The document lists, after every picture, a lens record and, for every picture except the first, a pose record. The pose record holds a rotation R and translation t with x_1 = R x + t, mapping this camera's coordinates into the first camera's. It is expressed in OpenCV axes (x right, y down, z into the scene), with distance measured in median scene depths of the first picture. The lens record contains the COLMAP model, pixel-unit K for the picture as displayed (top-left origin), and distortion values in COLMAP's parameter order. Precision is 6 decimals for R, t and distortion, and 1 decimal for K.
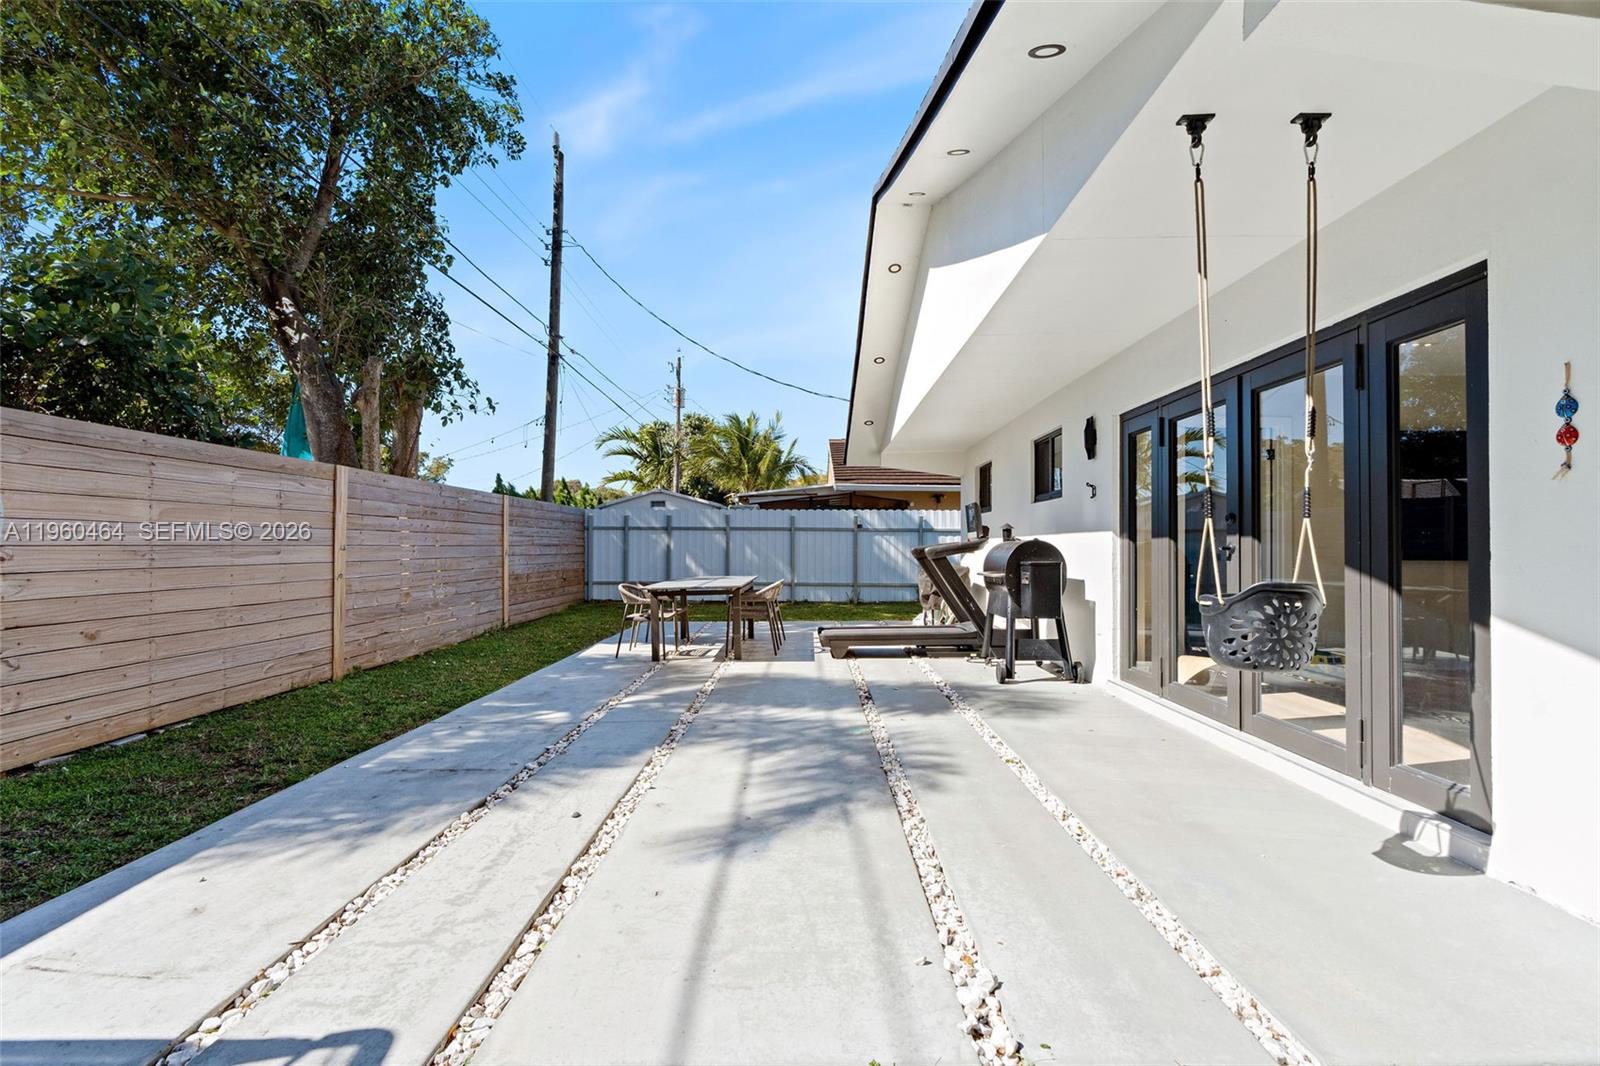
lens RADIAL K [[737.0, 0, 777.4], [0, 737.0, 541.6], [0, 0, 1]] dist [-0.006764, 0.000885]
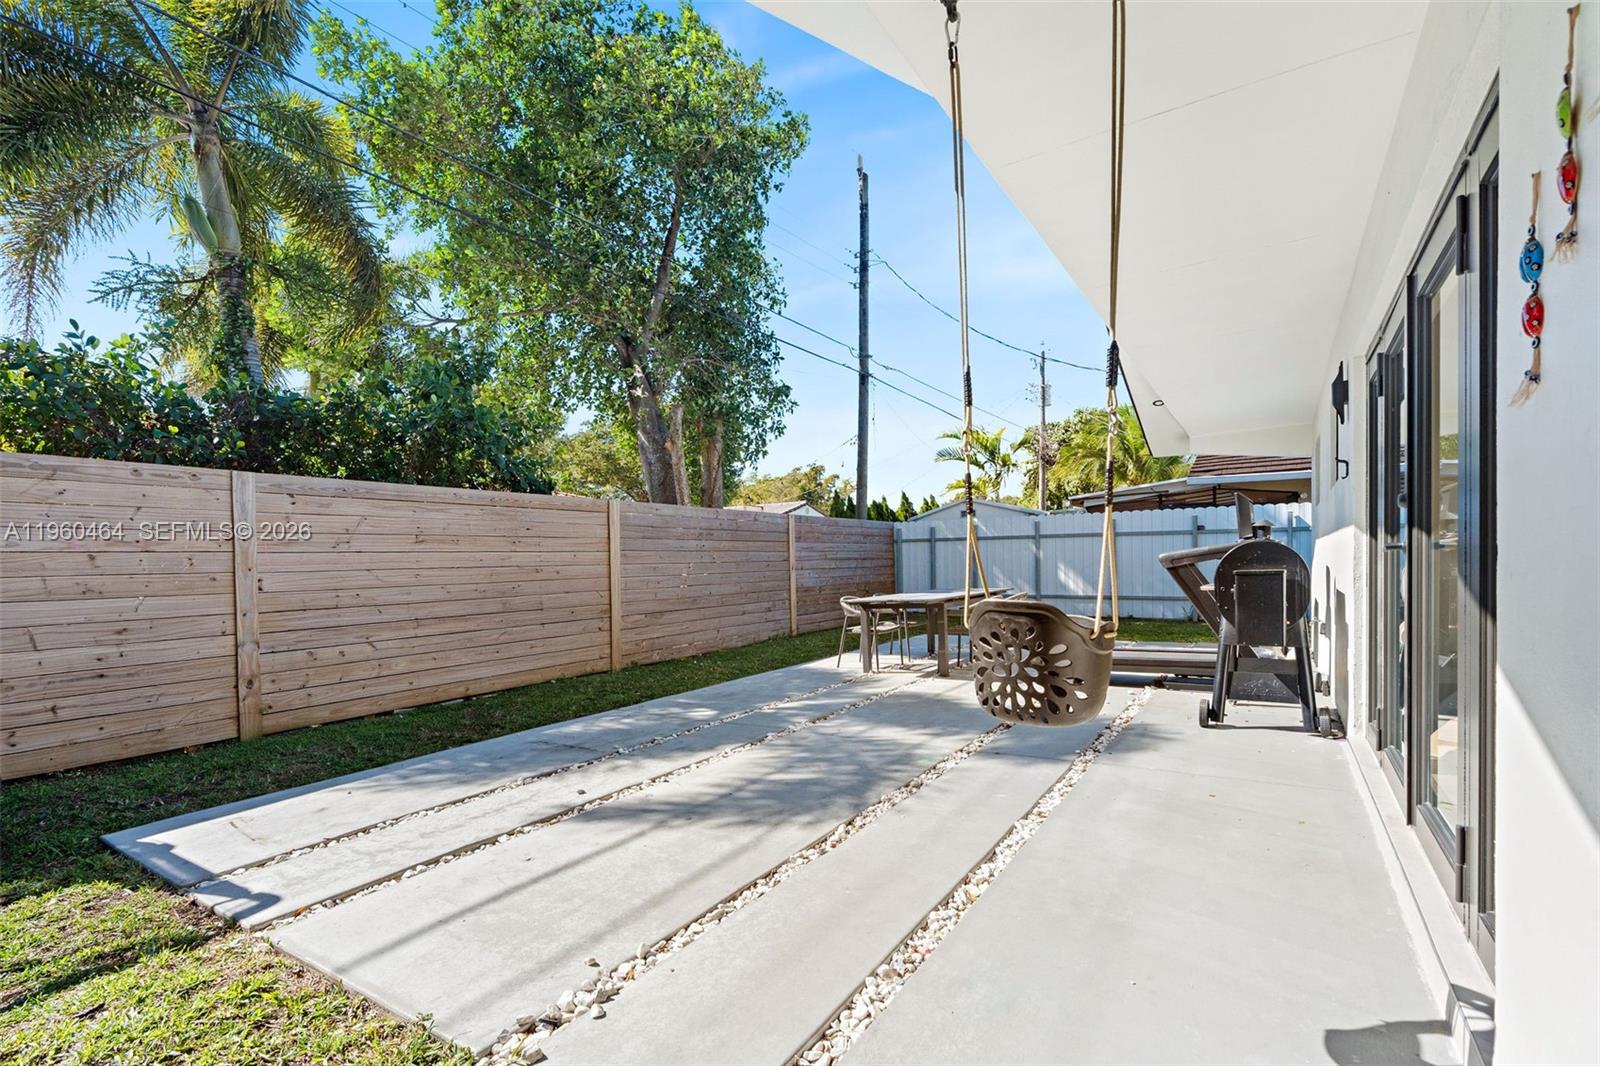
lens RADIAL K [[737.0, 0, 754.2], [0, 737.0, 583.9], [0, 0, 1]] dist [-0.006764, 0.000885]
pose [[0.838020, -0.003575, -0.545627, 0.223390], [0.026149, 0.999093, 0.033616, 0.002334], [0.545012, -0.042439, 0.837354, 0.065357]]
